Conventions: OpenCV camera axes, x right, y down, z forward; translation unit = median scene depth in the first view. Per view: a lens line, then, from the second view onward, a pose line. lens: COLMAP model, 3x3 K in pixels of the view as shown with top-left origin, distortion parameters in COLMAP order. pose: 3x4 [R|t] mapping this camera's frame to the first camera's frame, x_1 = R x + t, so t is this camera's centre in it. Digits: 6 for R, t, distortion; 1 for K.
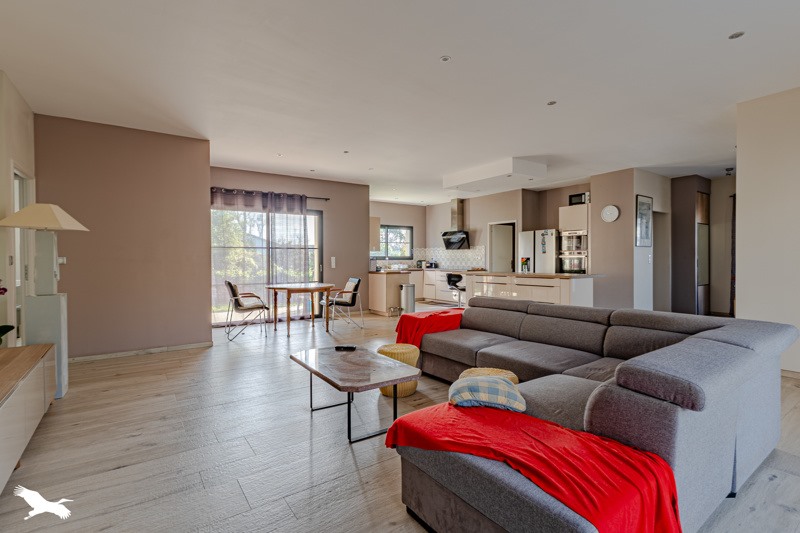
lens RADIAL K [[381.9, 0, 401.4], [0, 381.9, 265.0], [0, 0, 1]] dist [0.000048, -0.001507]
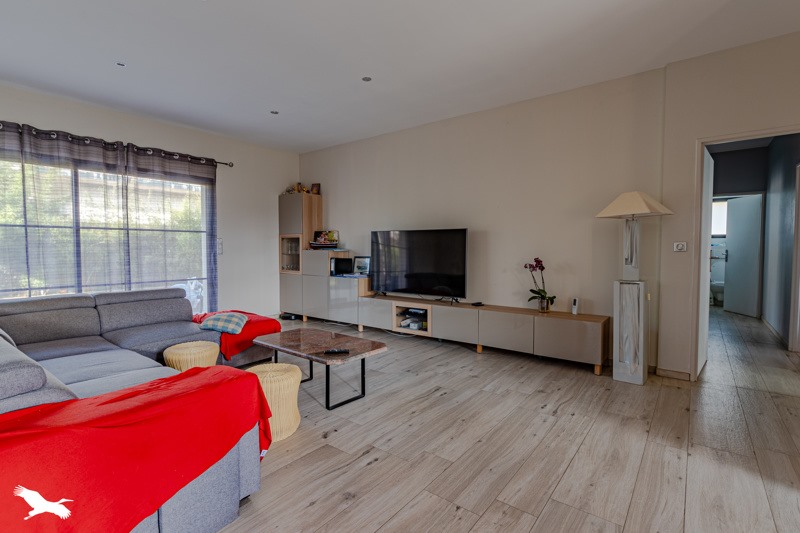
lens RADIAL K [[381.9, 0, 401.0], [0, 381.9, 263.1], [0, 0, 1]] dist [0.000048, -0.001507]
pose [[-0.961039, 0.015508, -0.275977, -0.061840], [0.002992, 0.998950, 0.045715, -0.022124], [0.276396, 0.043108, -0.960077, 2.160225]]
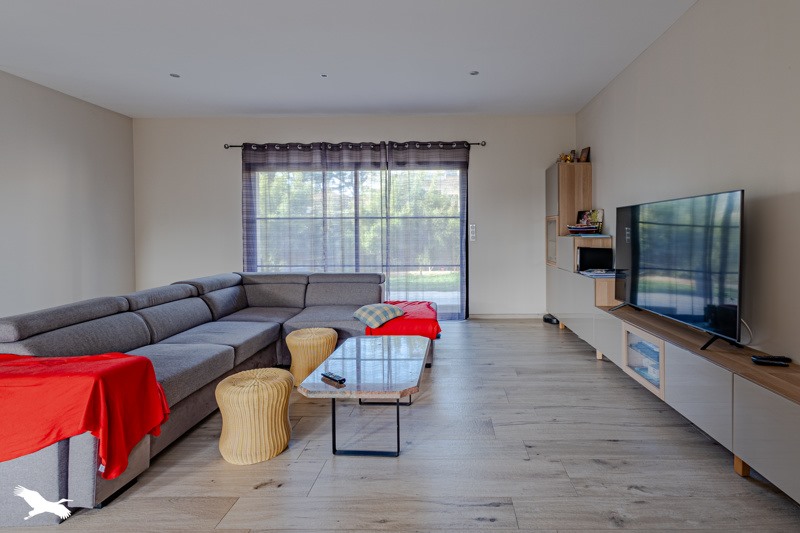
lens RADIAL K [[404.1, 0, 439.5], [0, 404.1, 239.5], [0, 0, 1]] dist [0.001044, 0.000058]
pose [[-0.801993, 0.000877, 0.597332, -0.787381], [0.011869, 0.999825, 0.014468, -0.015519], [-0.597215, 0.018693, -0.801863, 1.657300]]
